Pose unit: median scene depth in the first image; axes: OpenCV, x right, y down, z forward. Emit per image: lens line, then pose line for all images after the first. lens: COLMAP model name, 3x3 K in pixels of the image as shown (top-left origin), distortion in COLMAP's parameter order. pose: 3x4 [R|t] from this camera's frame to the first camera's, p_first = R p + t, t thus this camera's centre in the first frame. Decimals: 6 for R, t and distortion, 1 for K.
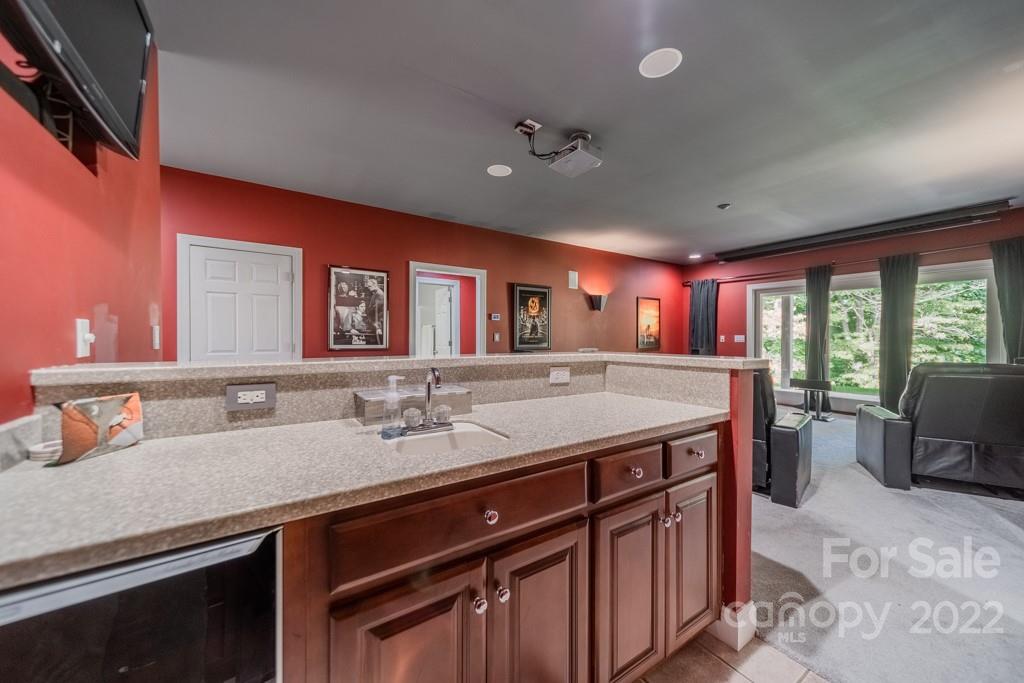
lens RADIAL K [[366.7, 0, 508.4], [0, 366.7, 342.3], [0, 0, 1]] dist [0.006085, -0.000025]
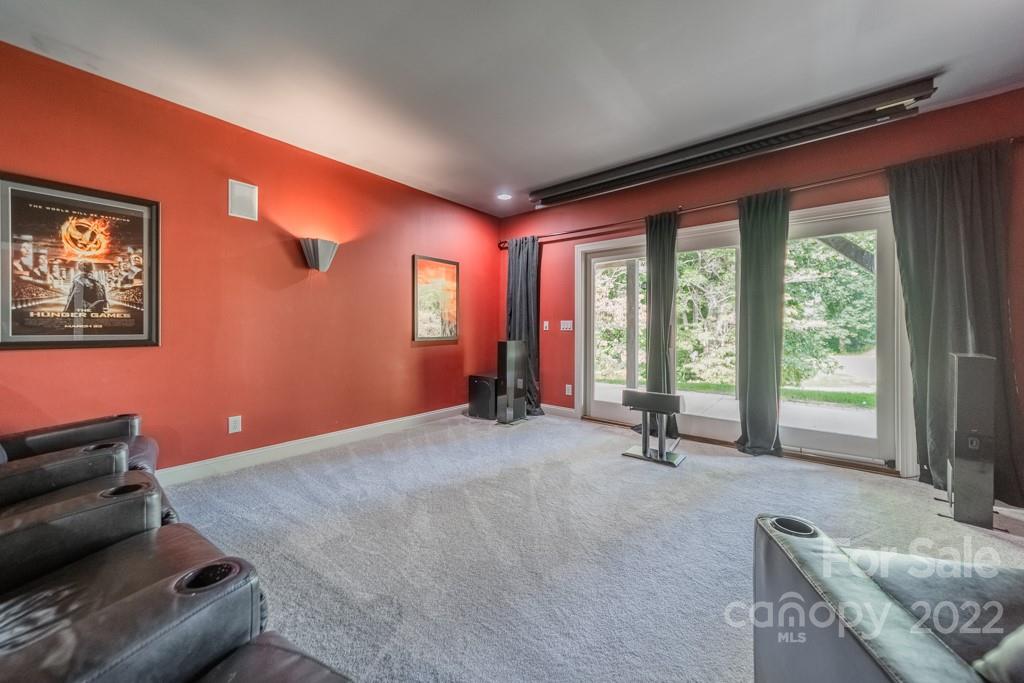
lens RADIAL K [[366.7, 0, 516.4], [0, 366.7, 332.3], [0, 0, 1]] dist [0.006085, -0.000025]
pose [[0.950142, -0.000259, 0.311819, 0.385444], [0.001543, 0.999991, -0.003872, 0.006013], [-0.311815, 0.004160, 0.950134, 0.452330]]
